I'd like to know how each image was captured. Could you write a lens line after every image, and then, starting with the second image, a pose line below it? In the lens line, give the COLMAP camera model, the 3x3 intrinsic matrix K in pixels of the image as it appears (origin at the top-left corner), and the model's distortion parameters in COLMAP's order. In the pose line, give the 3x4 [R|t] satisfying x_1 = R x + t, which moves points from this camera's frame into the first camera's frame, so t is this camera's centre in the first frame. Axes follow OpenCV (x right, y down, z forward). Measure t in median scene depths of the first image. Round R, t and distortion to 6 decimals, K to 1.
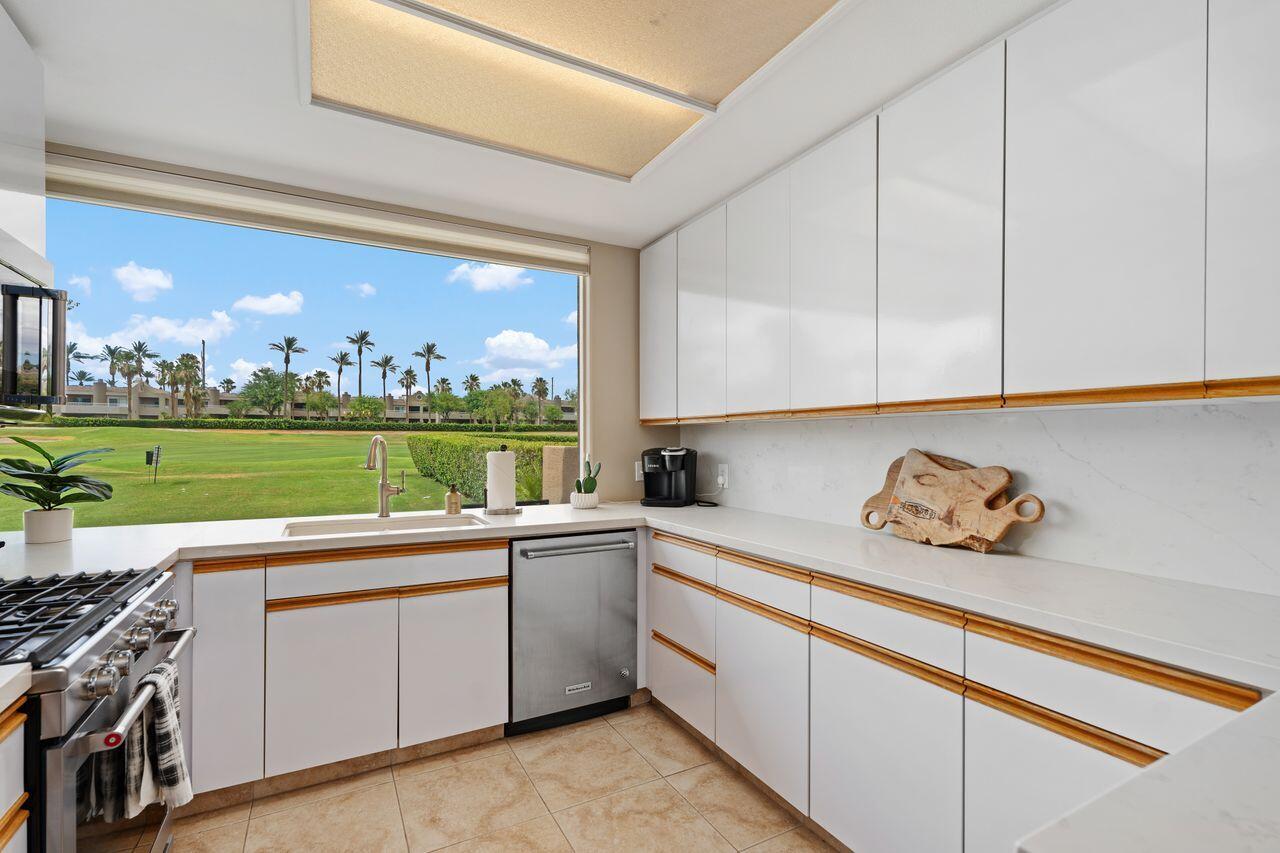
lens RADIAL K [[577.5, 0, 627.2], [0, 577.5, 430.7], [0, 0, 1]] dist [0.015808, -0.000054]
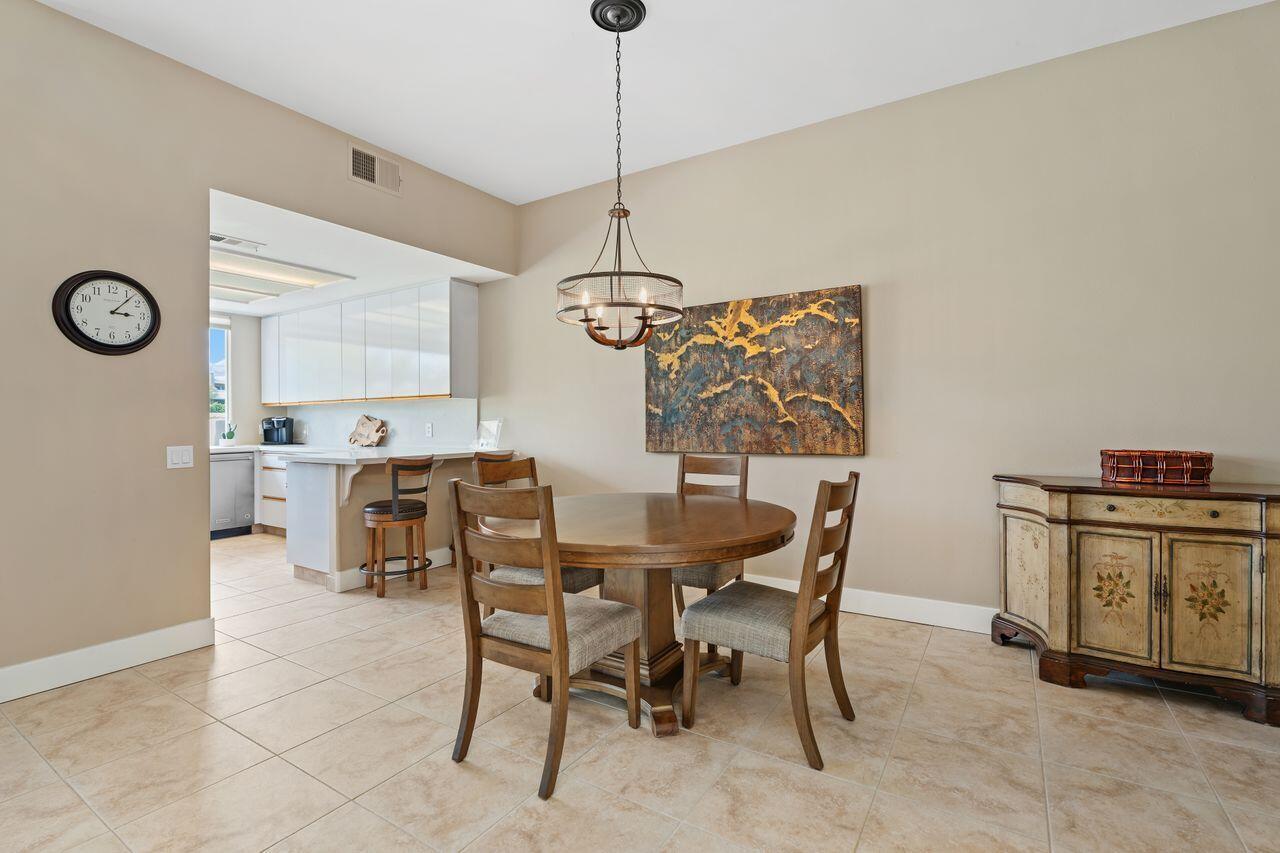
lens RADIAL K [[585.1, 0, 636.0], [0, 585.1, 425.9], [0, 0, 1]] dist [0.006913, 0.002111]
pose [[0.880089, -0.006347, 0.474766, 0.225656], [-0.000228, 0.999905, 0.013789, 0.034494], [-0.474808, -0.012244, 0.880004, -1.611580]]
